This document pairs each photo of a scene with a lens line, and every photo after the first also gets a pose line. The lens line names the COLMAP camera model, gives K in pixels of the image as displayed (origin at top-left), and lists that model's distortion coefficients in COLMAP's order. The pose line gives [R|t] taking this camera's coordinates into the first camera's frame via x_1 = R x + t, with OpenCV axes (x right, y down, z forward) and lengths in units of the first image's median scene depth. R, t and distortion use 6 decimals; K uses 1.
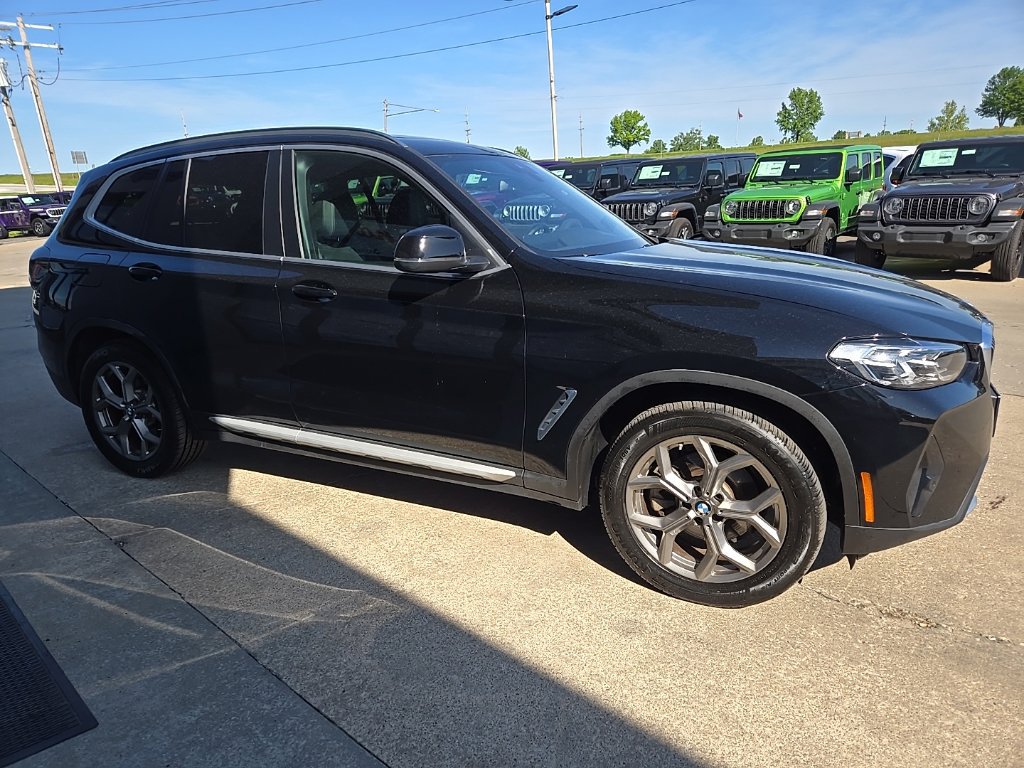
lens RADIAL K [[680.0, 0, 512.0], [0, 680.0, 384.0], [0, 0, 1]] dist [0.073824, -0.056255]
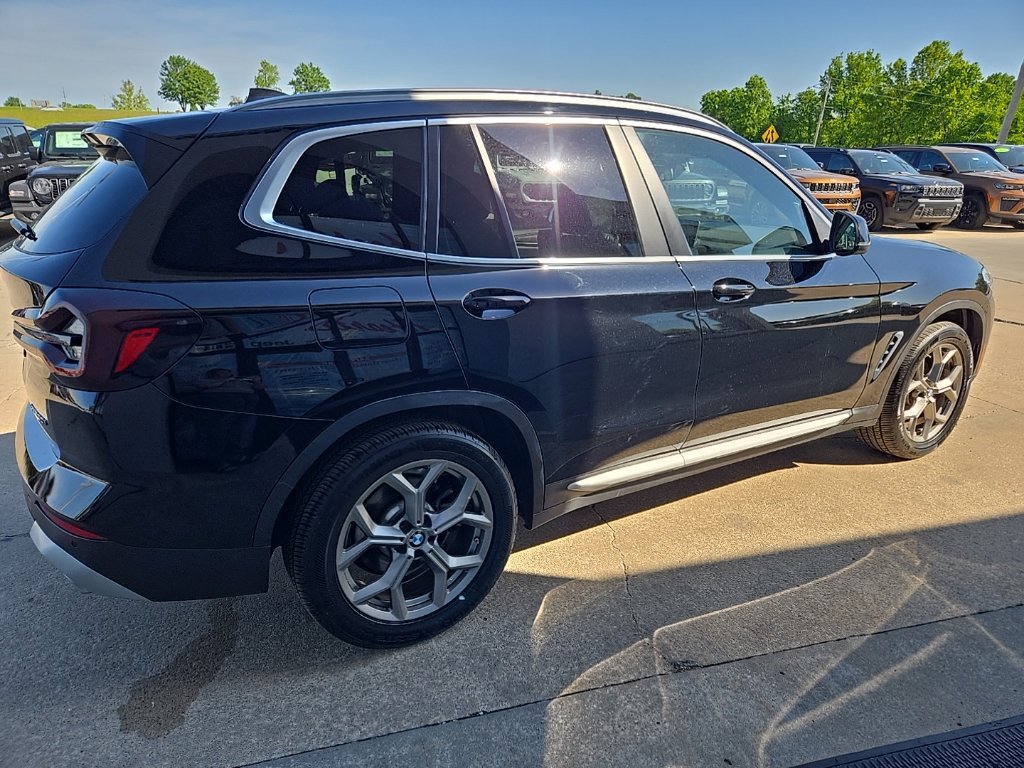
lens RADIAL K [[680.0, 0, 512.0], [0, 680.0, 384.0], [0, 0, 1]] dist [0.073824, -0.056255]
pose [[0.530925, -0.227879, 0.816205, -1.315987], [0.202642, 0.969363, 0.138825, -0.216921], [-0.822833, 0.091692, 0.560837, 0.797207]]
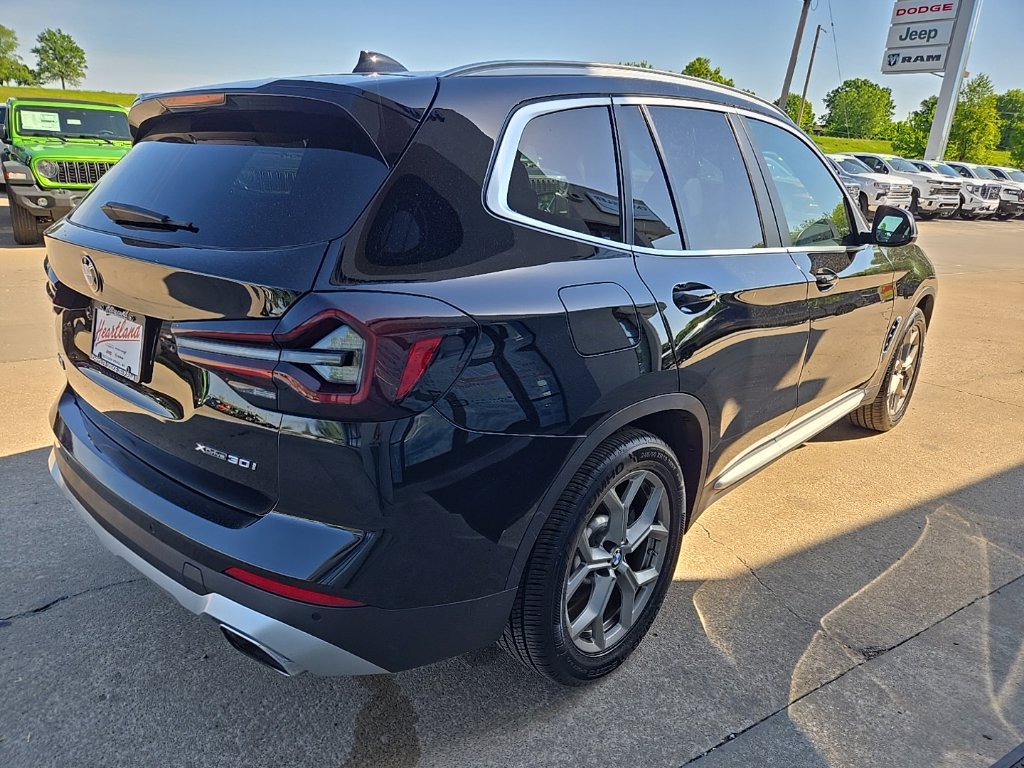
lens RADIAL K [[680.0, 0, 512.0], [0, 680.0, 384.0], [0, 0, 1]] dist [0.073824, -0.056255]
pose [[0.283223, -0.257910, 0.923725, -1.424710], [0.210368, 0.956412, 0.202535, -0.304276], [-0.935697, 0.136960, 0.325134, 1.201895]]
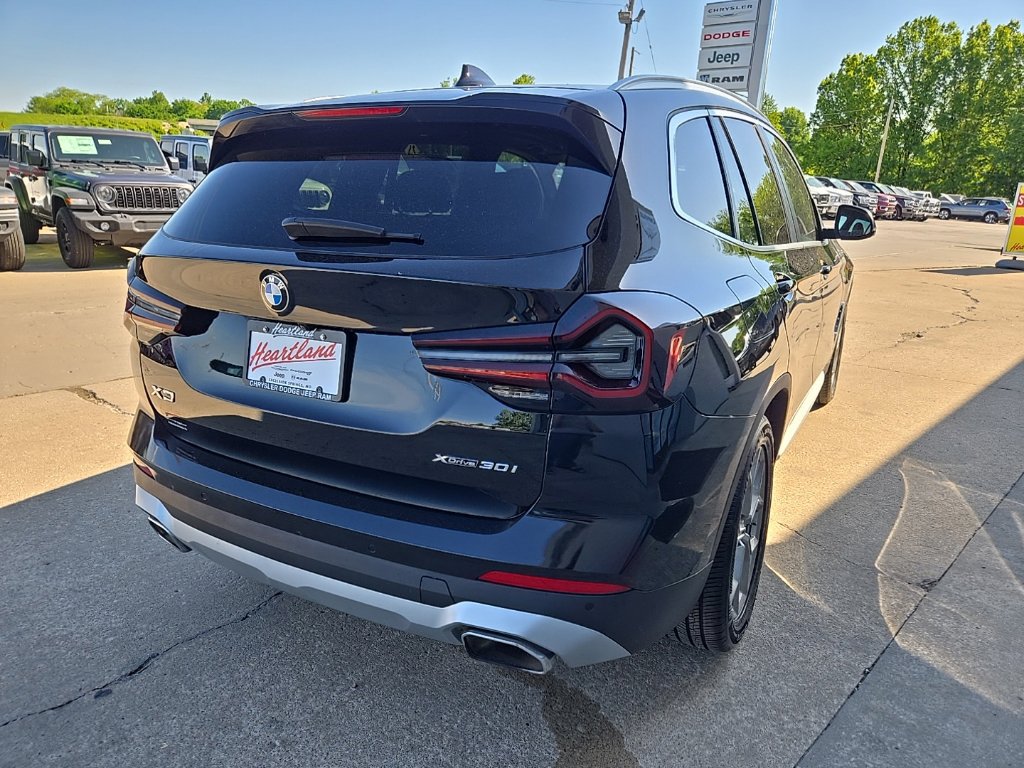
lens RADIAL K [[680.0, 0, 512.0], [0, 680.0, 384.0], [0, 0, 1]] dist [0.073824, -0.056255]
pose [[0.056267, -0.256126, 0.965004, -1.510659], [0.243497, 0.940871, 0.235523, -0.368741], [-0.968268, 0.221724, 0.115306, 1.495889]]
